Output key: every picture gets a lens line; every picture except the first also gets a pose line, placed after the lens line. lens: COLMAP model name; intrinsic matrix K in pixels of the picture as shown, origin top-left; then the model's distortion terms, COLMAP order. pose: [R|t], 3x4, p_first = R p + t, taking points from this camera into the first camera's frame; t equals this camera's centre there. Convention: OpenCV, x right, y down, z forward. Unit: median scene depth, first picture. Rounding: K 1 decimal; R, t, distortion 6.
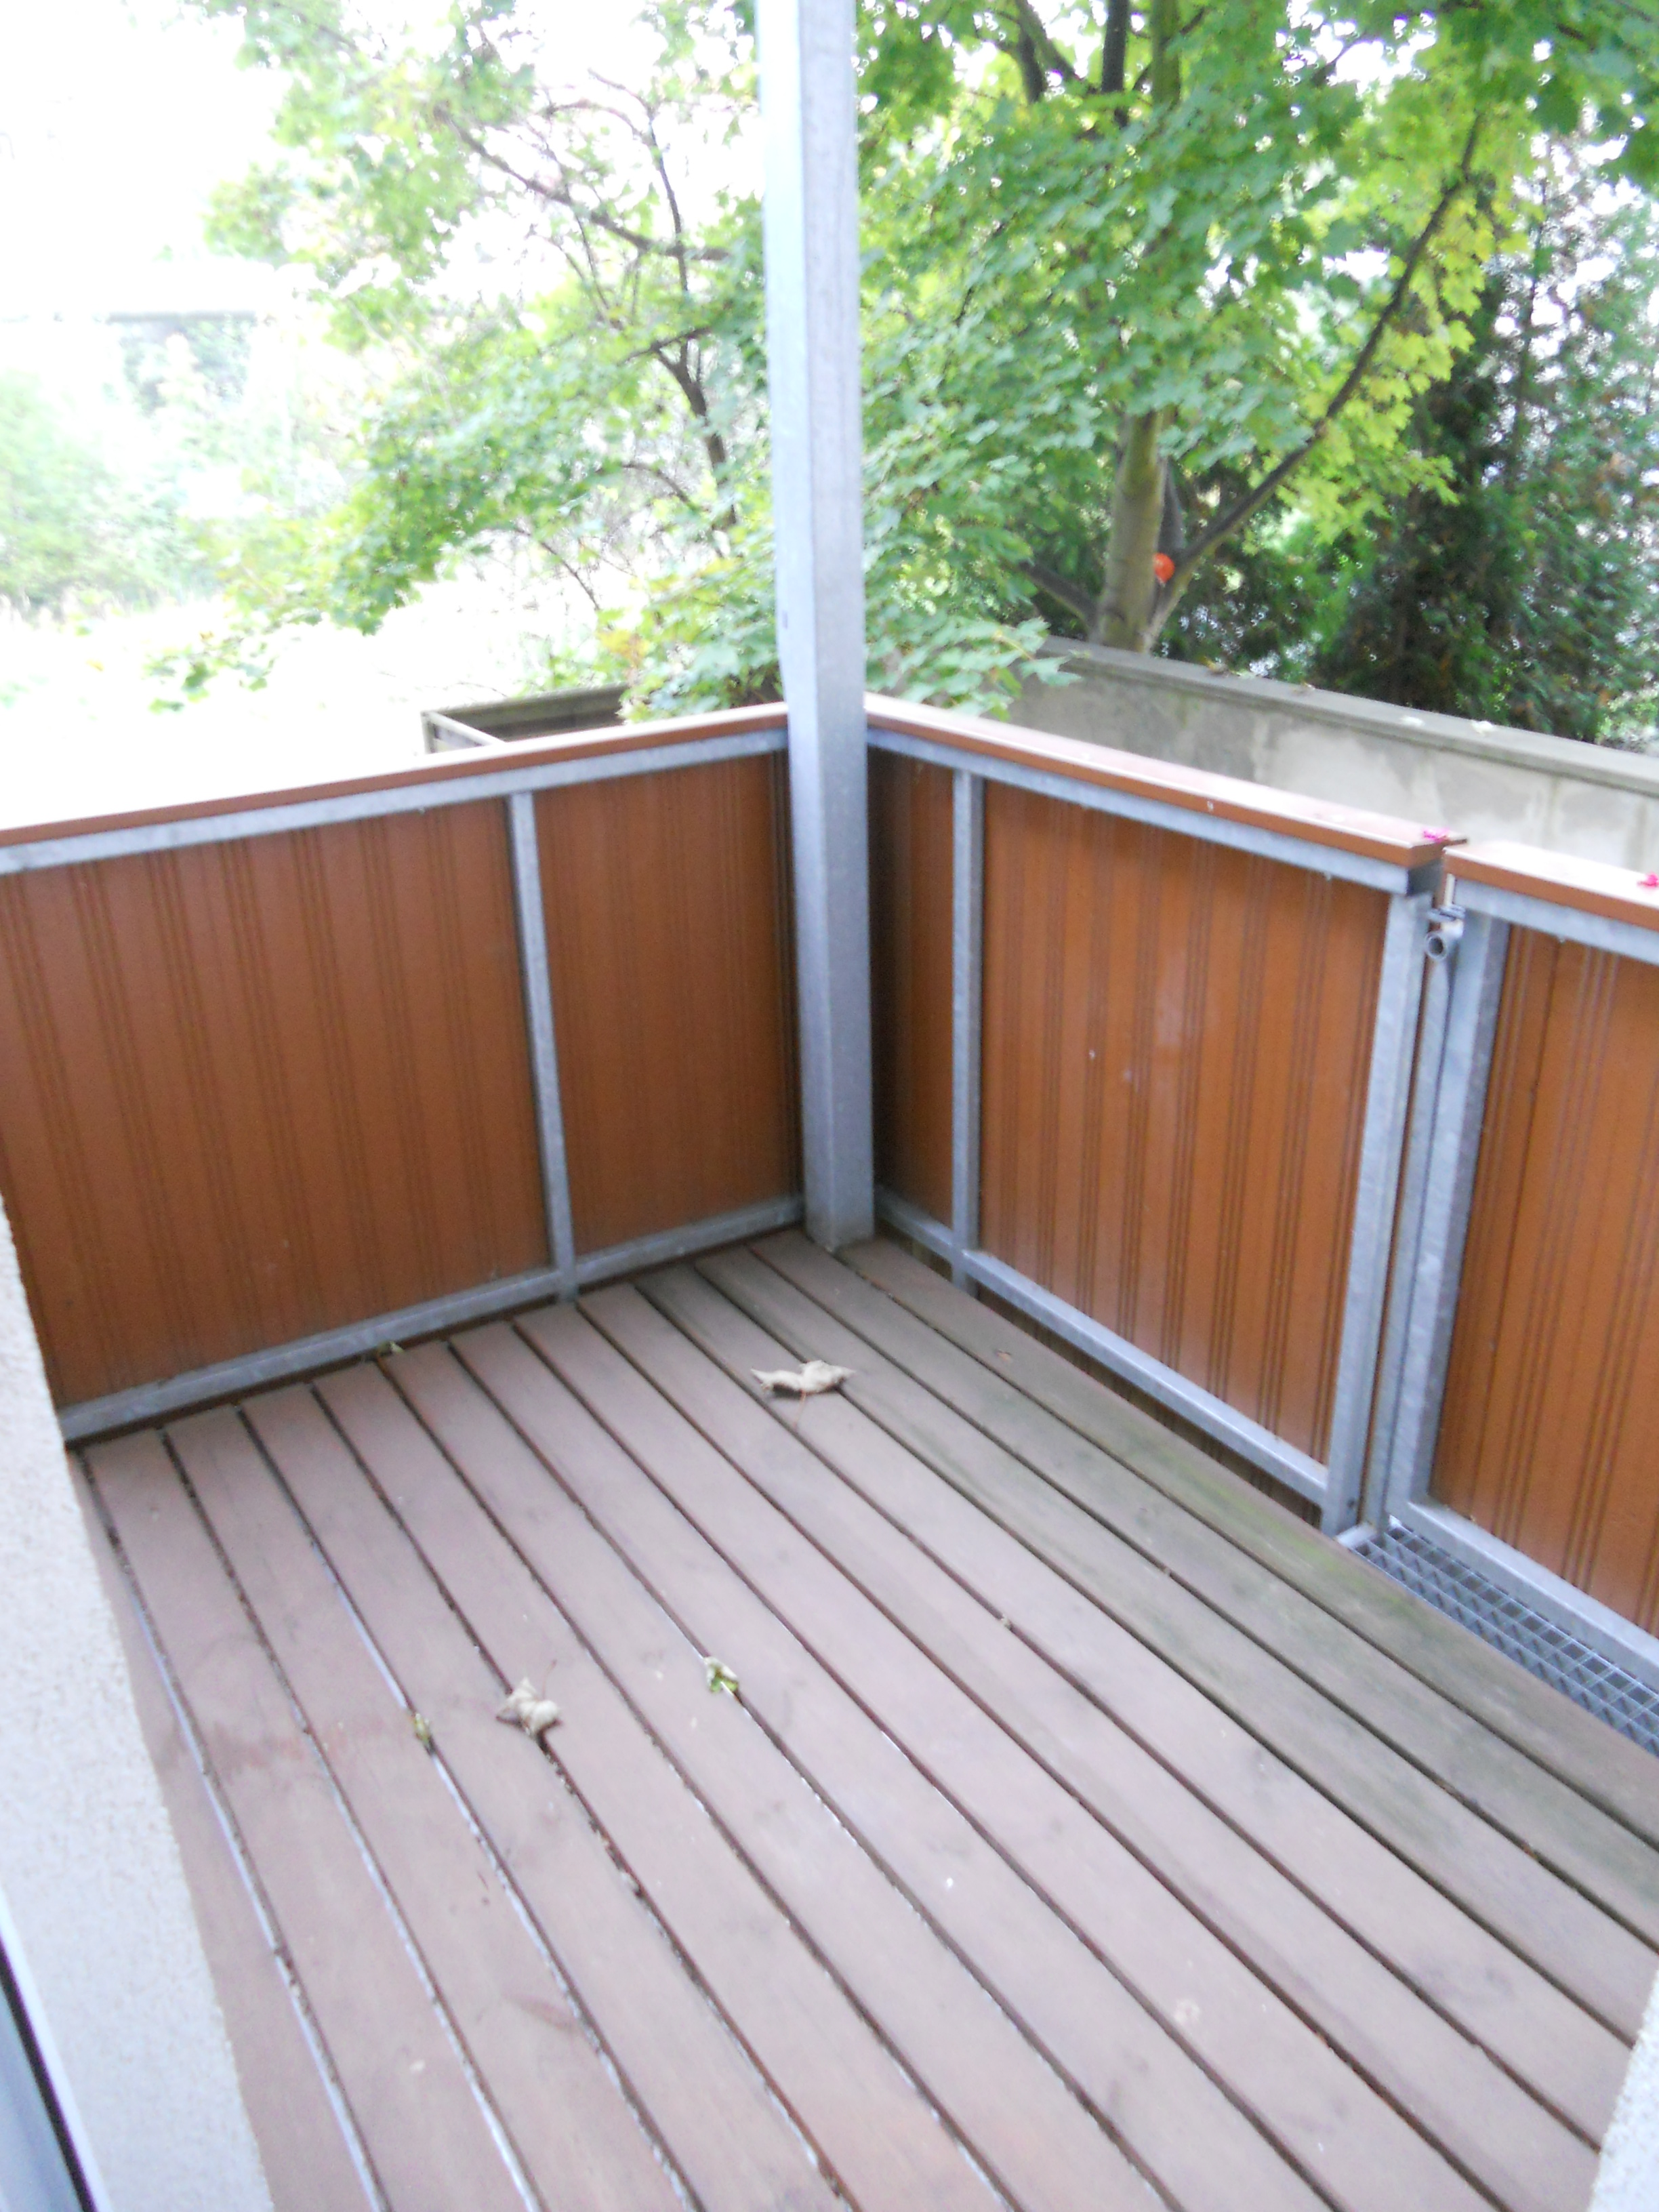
lens RADIAL K [[1695.2, 0, 823.9], [0, 1695.2, 1153.6], [0, 0, 1]] dist [0.076357, -0.169543]
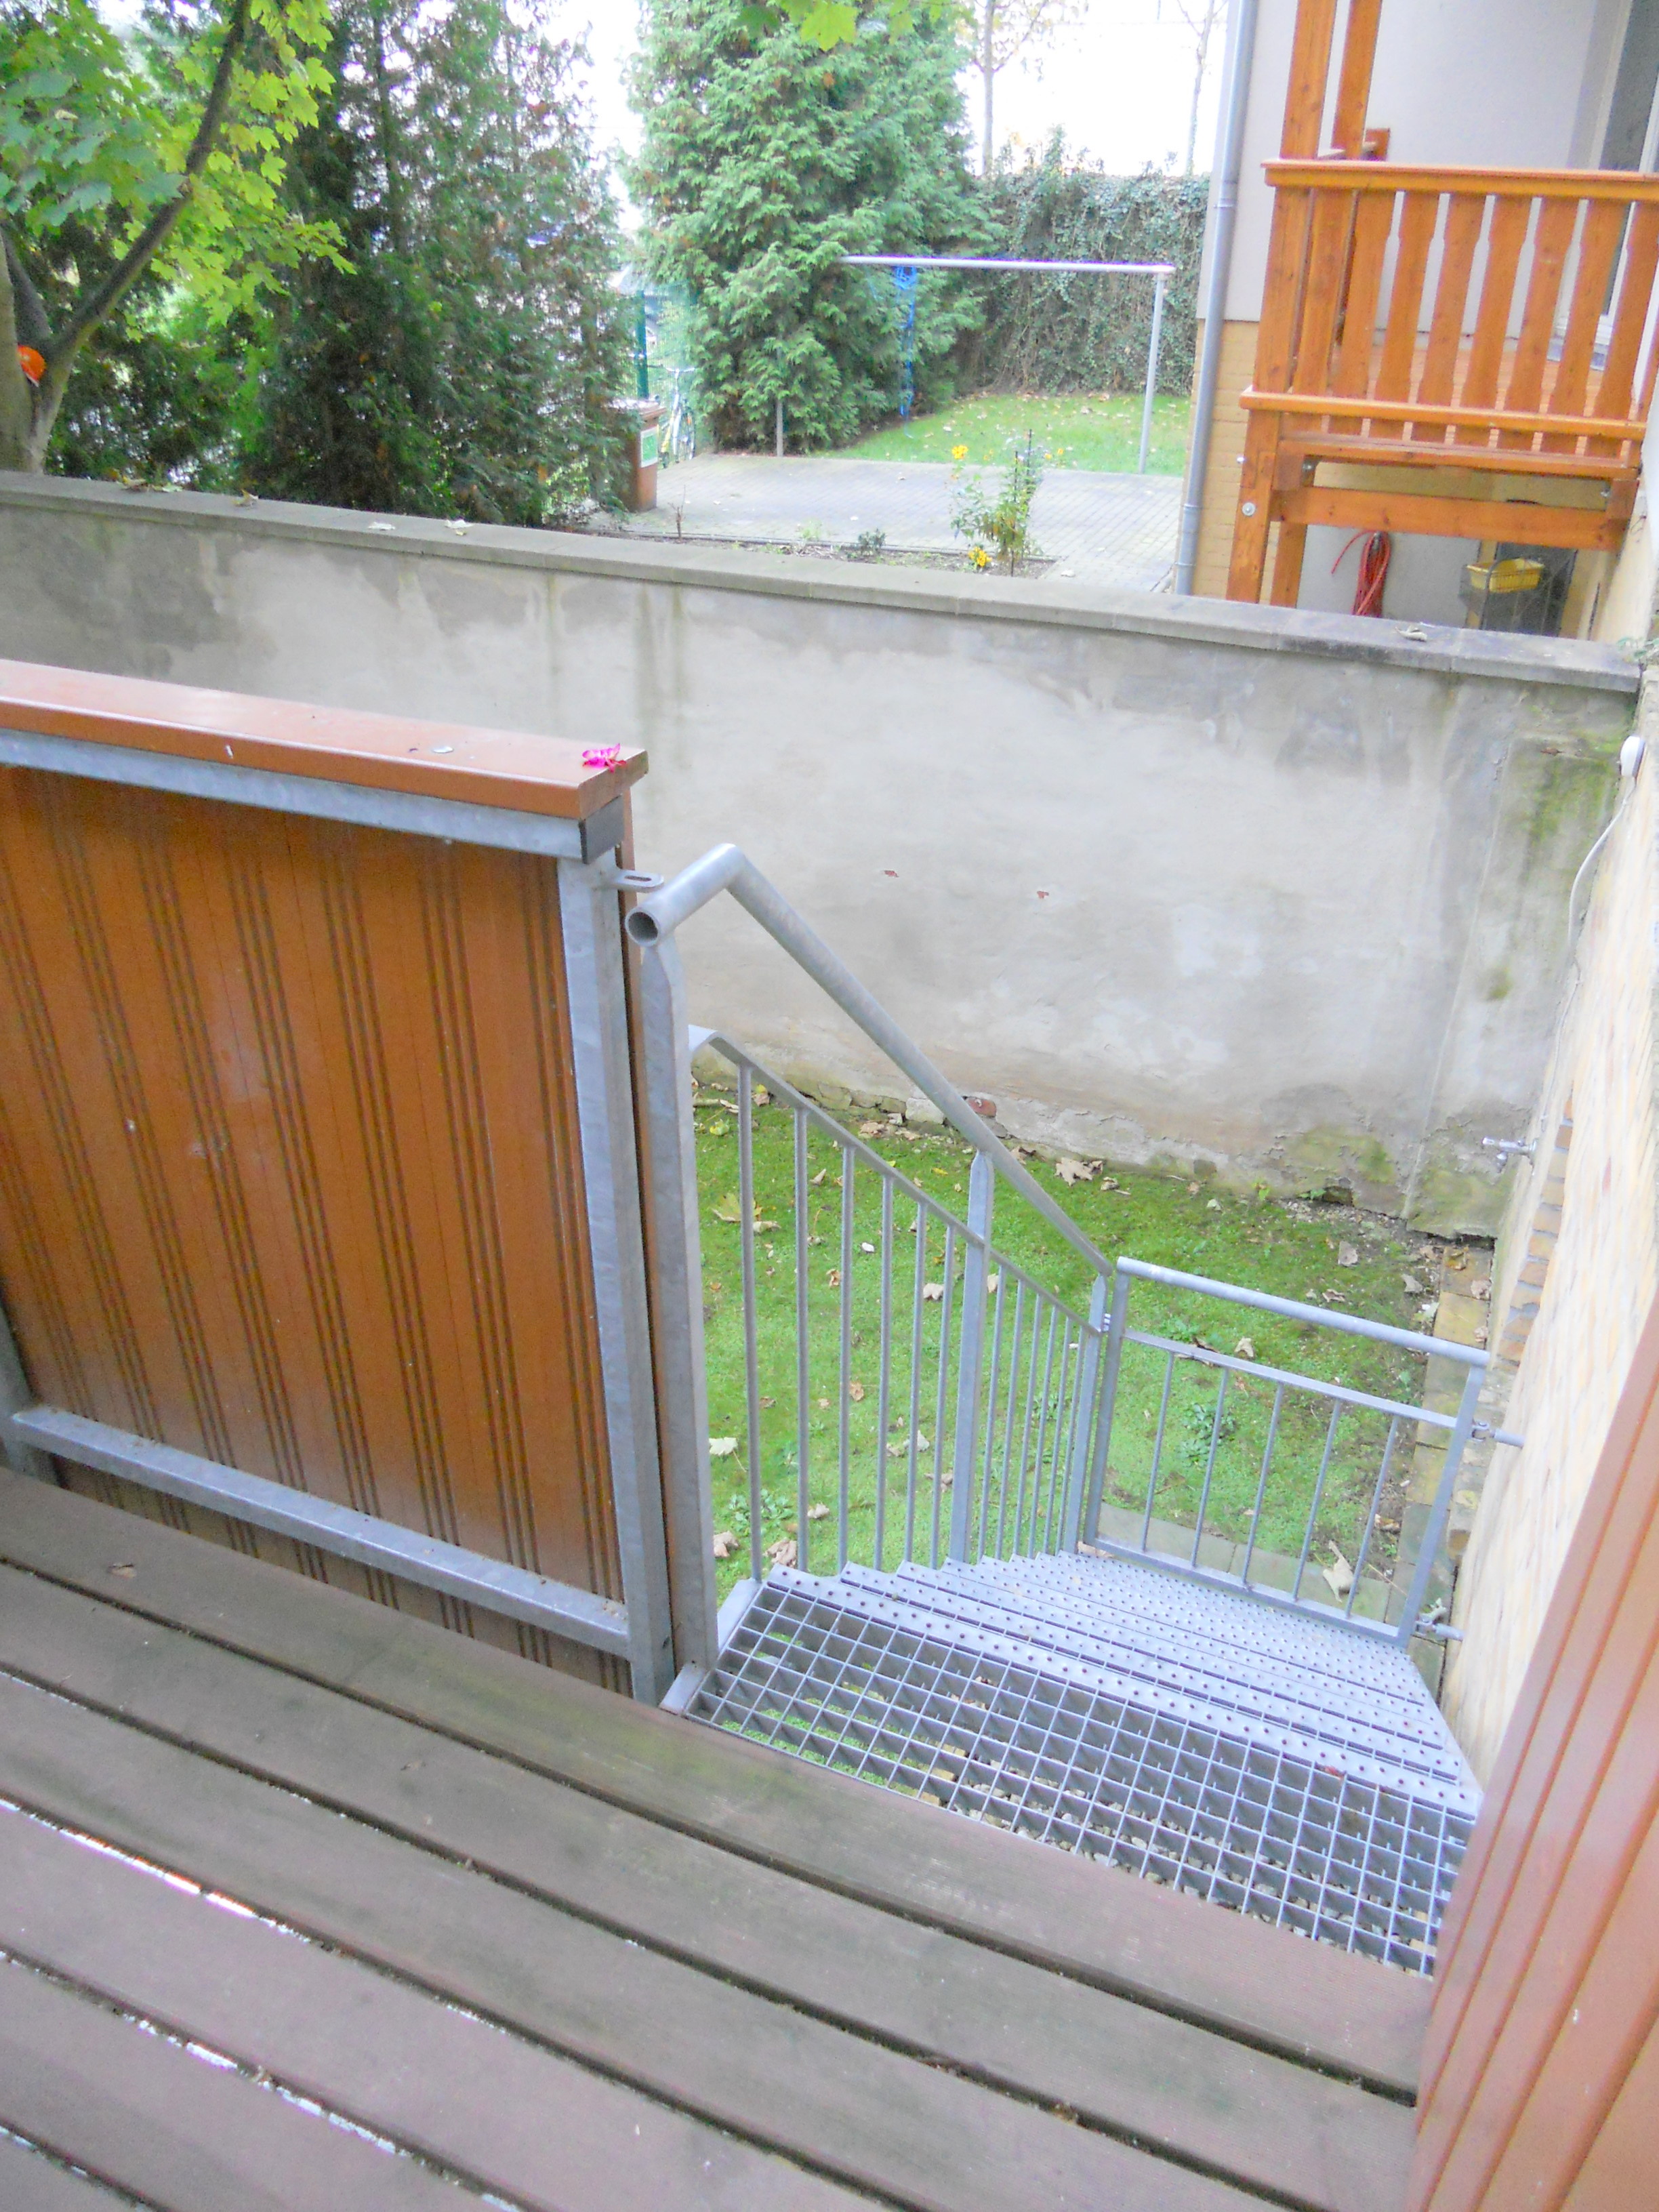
lens RADIAL K [[1663.6, 0, 829.5], [0, 1663.6, 1106.0], [0, 0, 1]] dist [-0.042772, -0.005515]
pose [[0.821400, -0.269473, 0.502679, 0.024874], [0.217831, 0.962755, 0.160161, -0.043559], [-0.527116, -0.022057, 0.849507, 0.129800]]
